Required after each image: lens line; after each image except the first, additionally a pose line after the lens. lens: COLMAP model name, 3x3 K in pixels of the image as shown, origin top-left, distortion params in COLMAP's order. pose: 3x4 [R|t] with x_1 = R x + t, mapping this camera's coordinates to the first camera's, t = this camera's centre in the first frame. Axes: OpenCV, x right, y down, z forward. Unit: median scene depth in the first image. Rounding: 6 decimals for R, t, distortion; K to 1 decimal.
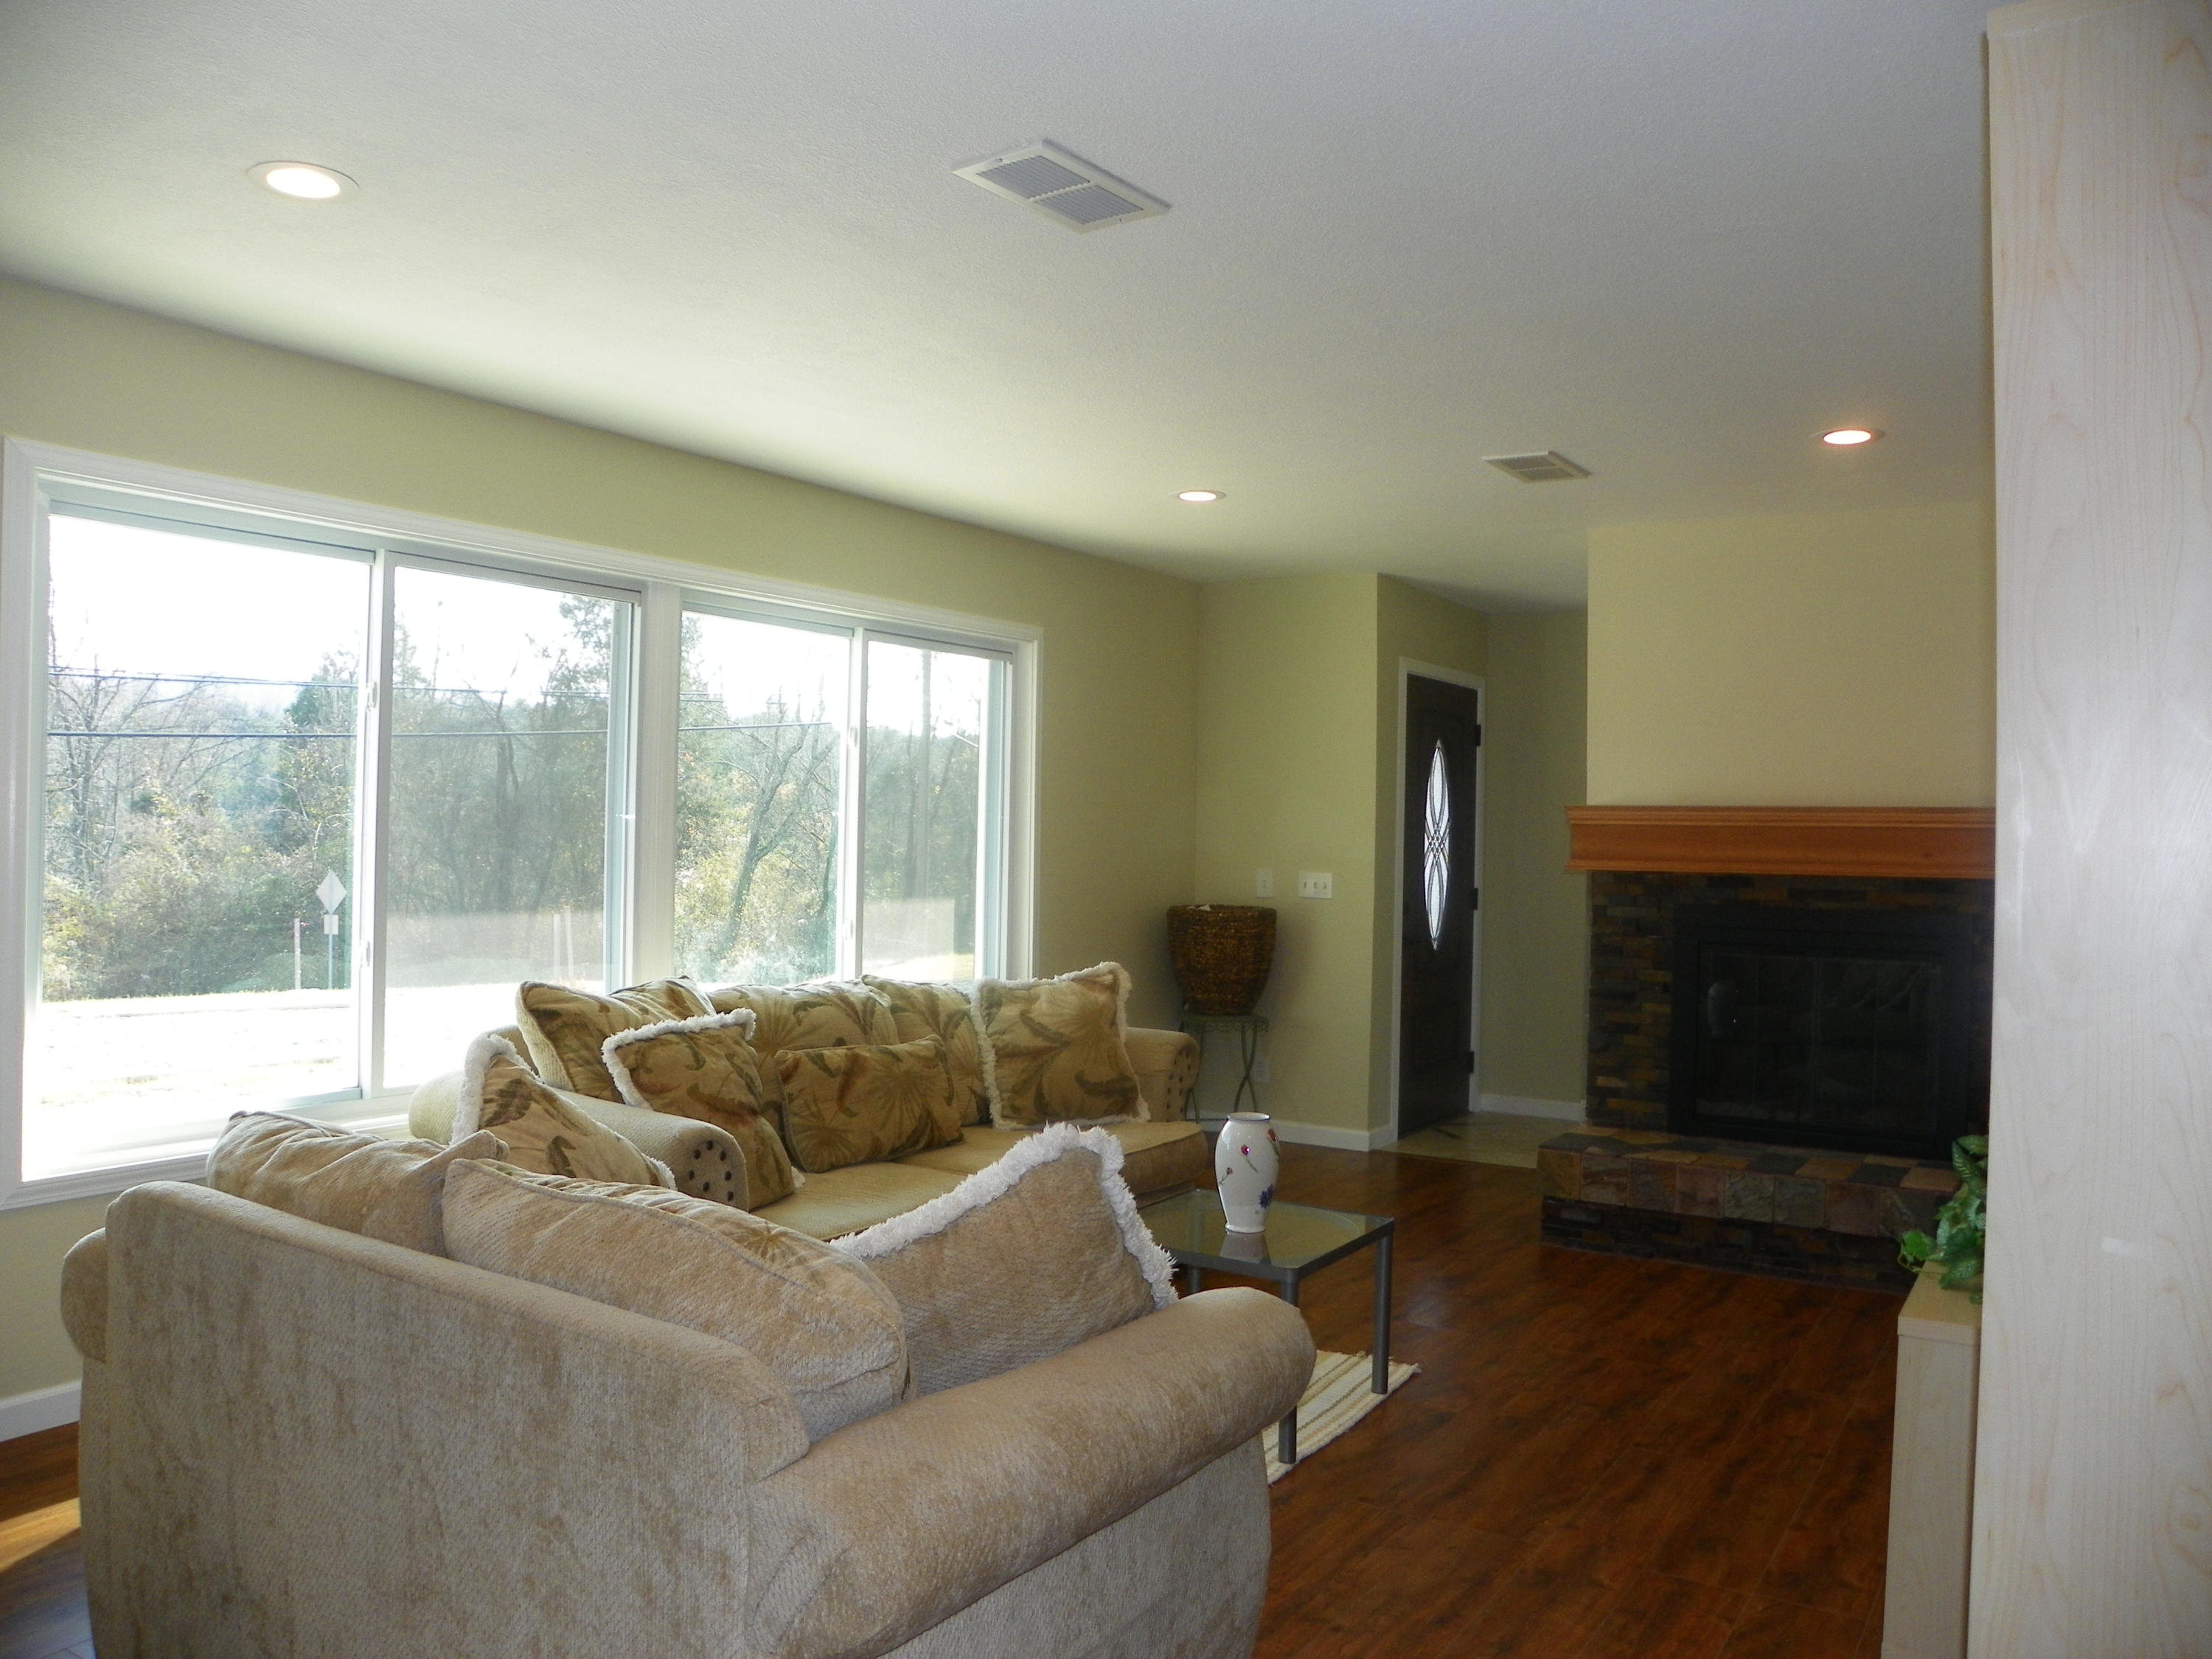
lens RADIAL K [[1687.7, 0, 1115.1], [0, 1687.7, 820.5], [0, 0, 1]] dist [-0.151366, 0.092877]
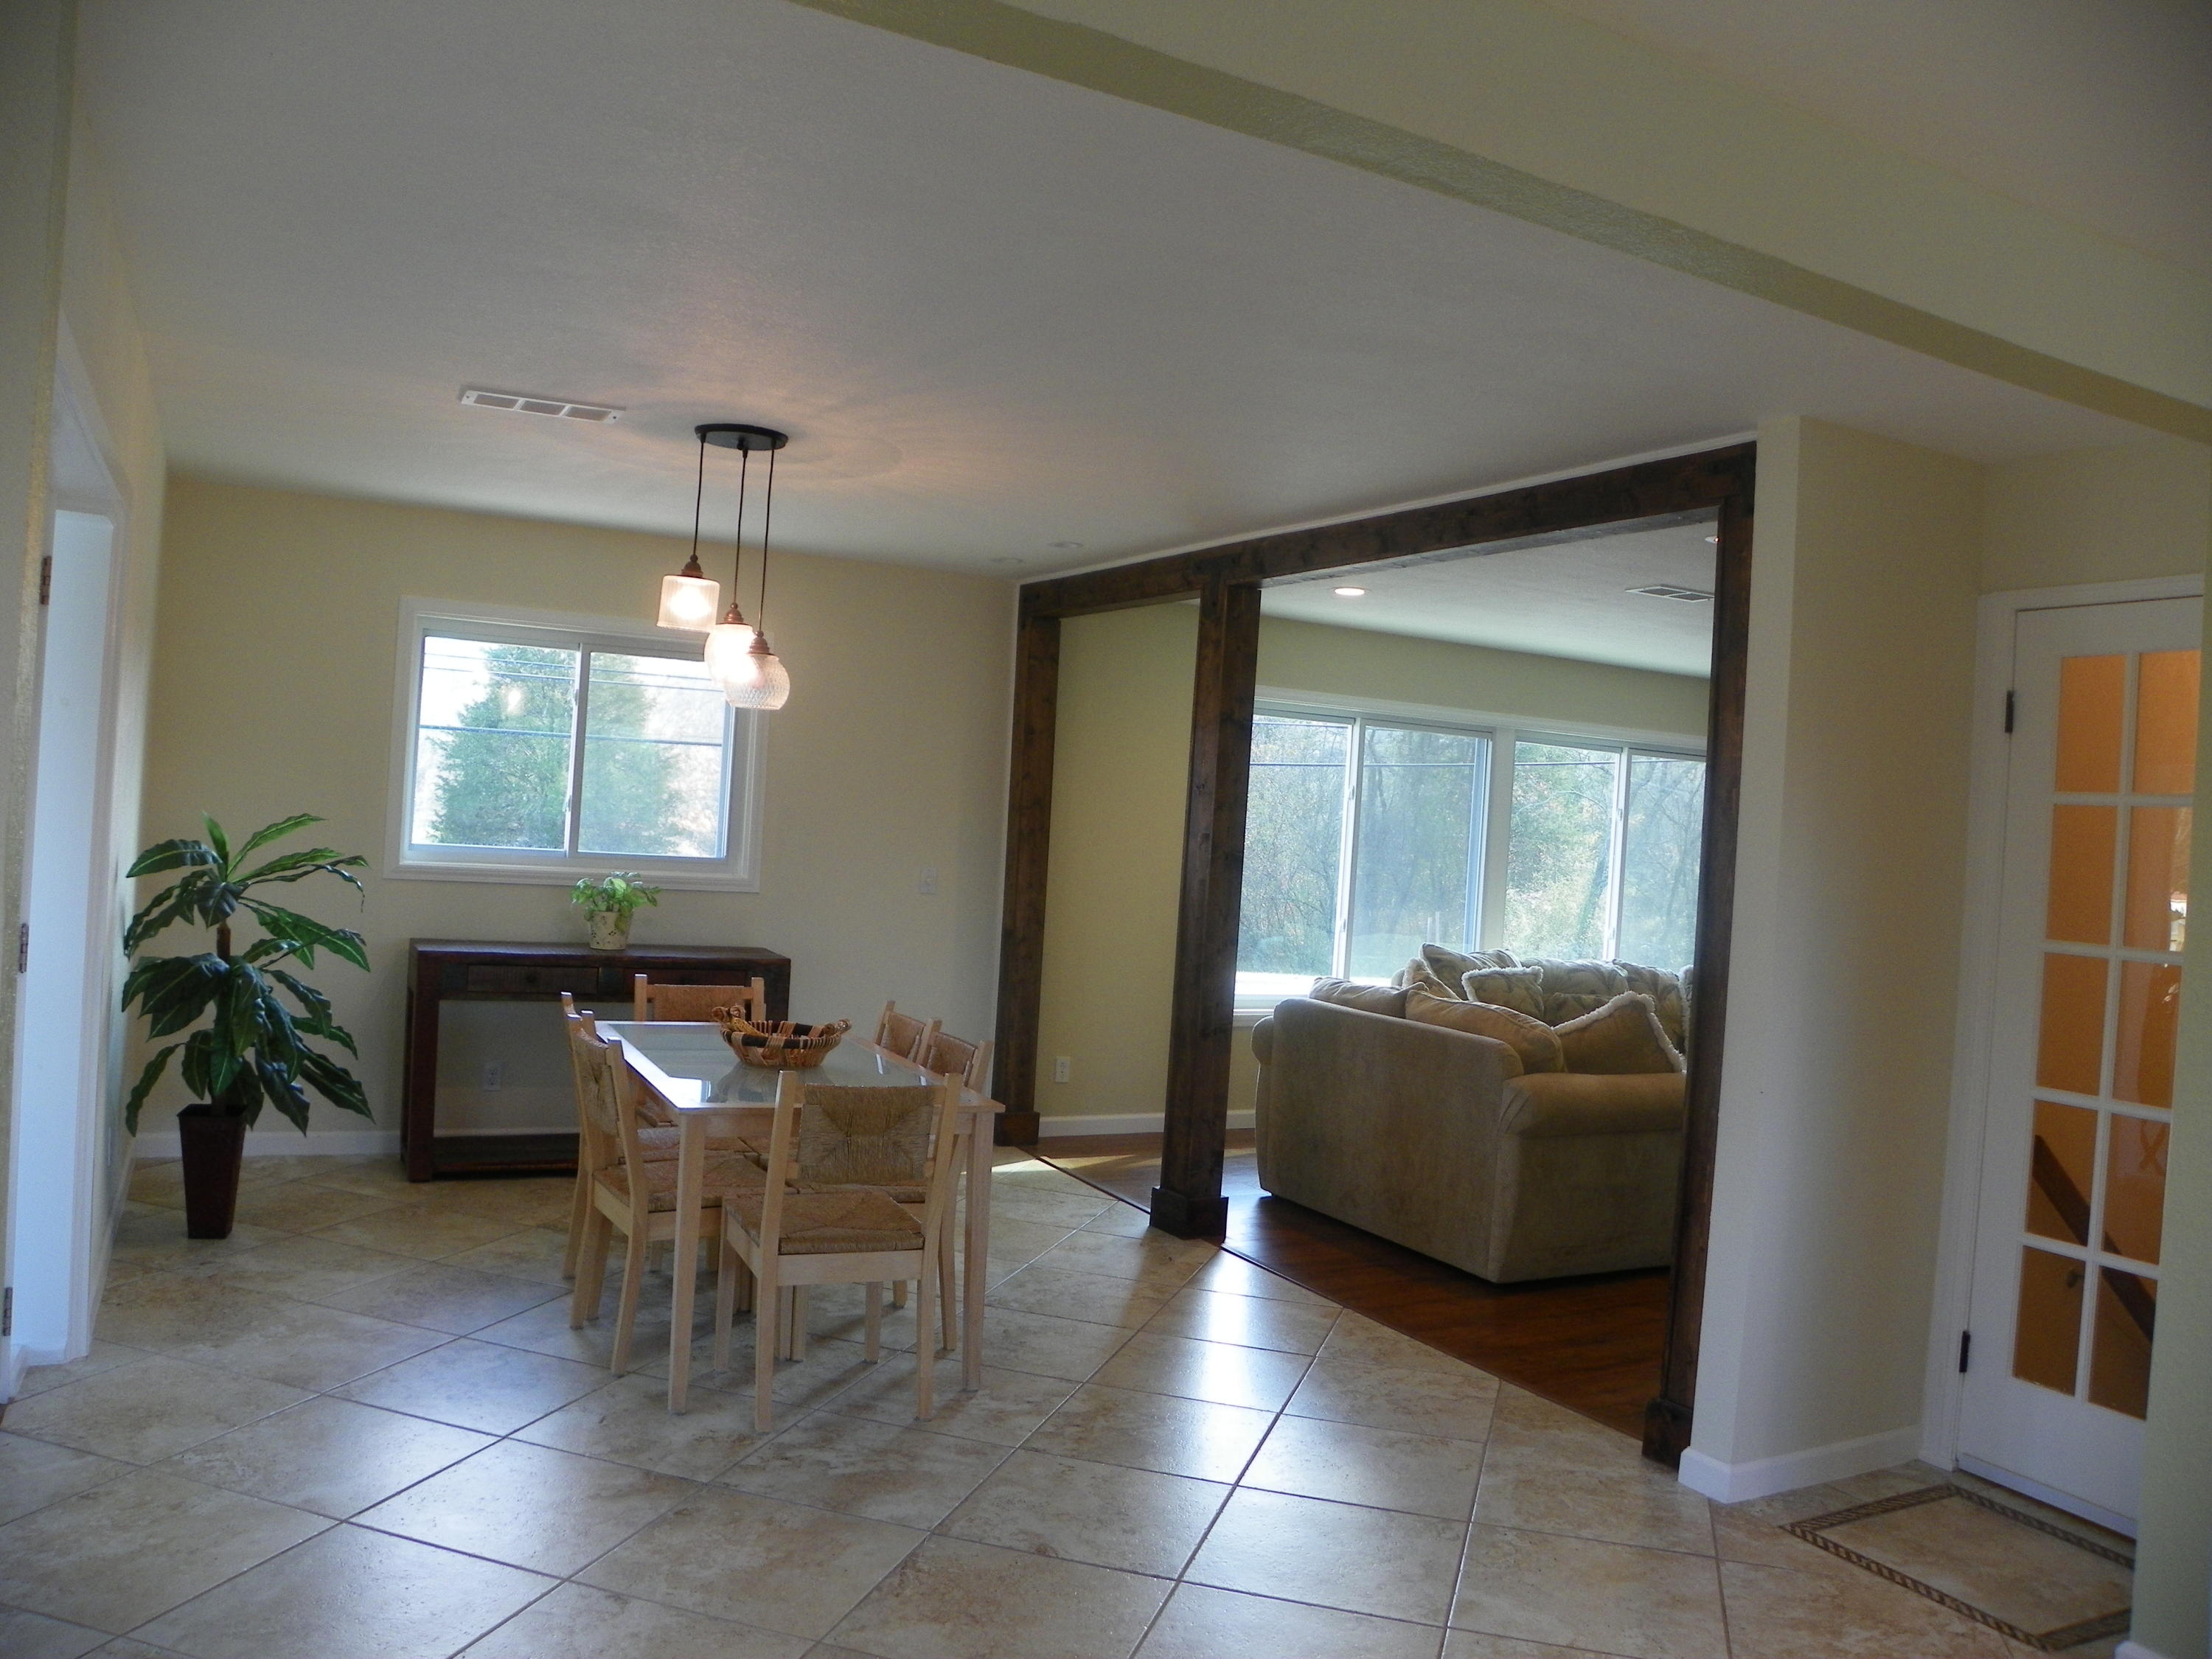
lens RADIAL K [[1687.7, 0, 1112.1], [0, 1687.7, 825.7], [0, 0, 1]] dist [-0.151366, 0.092877]
pose [[0.875373, 0.036309, -0.482082, 0.220932], [-0.041236, 0.999149, 0.000377, -0.022085], [0.481686, 0.019549, 0.876126, -0.747066]]
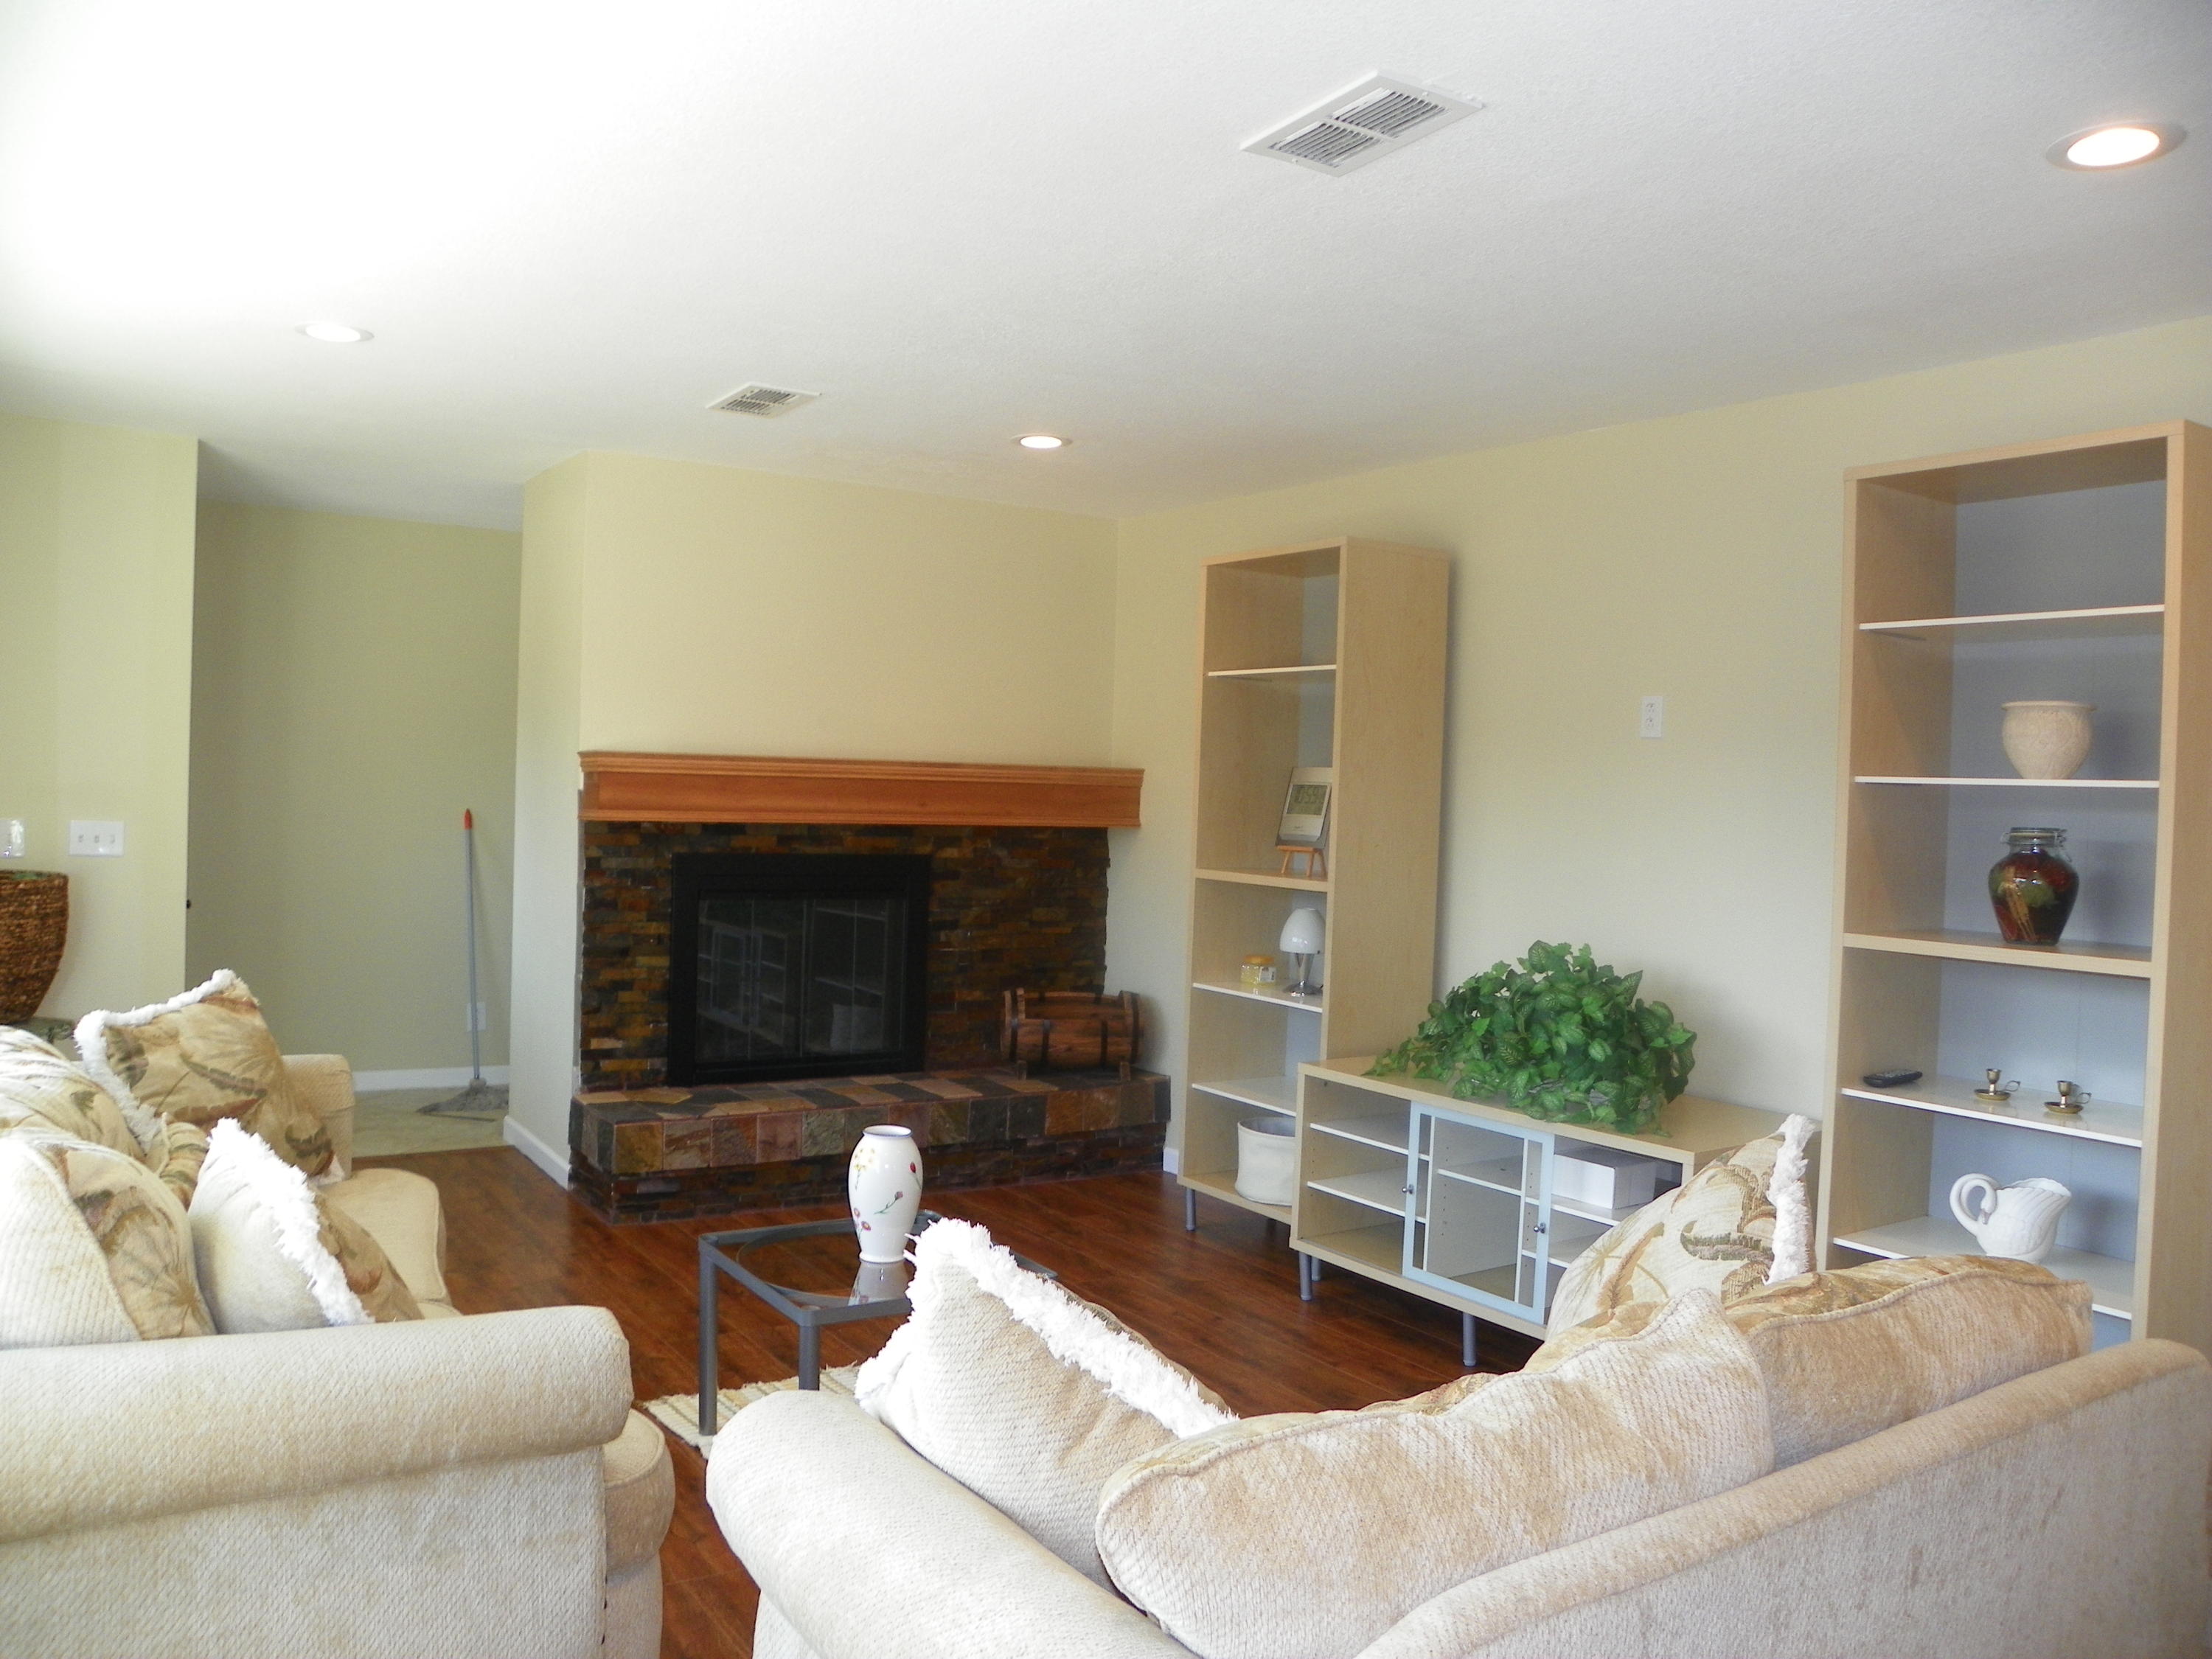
lens RADIAL K [[1687.7, 0, 1115.2], [0, 1687.7, 823.6], [0, 0, 1]] dist [-0.151366, 0.092877]
pose [[0.412181, -0.028862, 0.910645, -0.523730], [-0.030249, 0.998514, 0.045339, -0.022859], [-0.910600, -0.046234, 0.410695, 0.419997]]
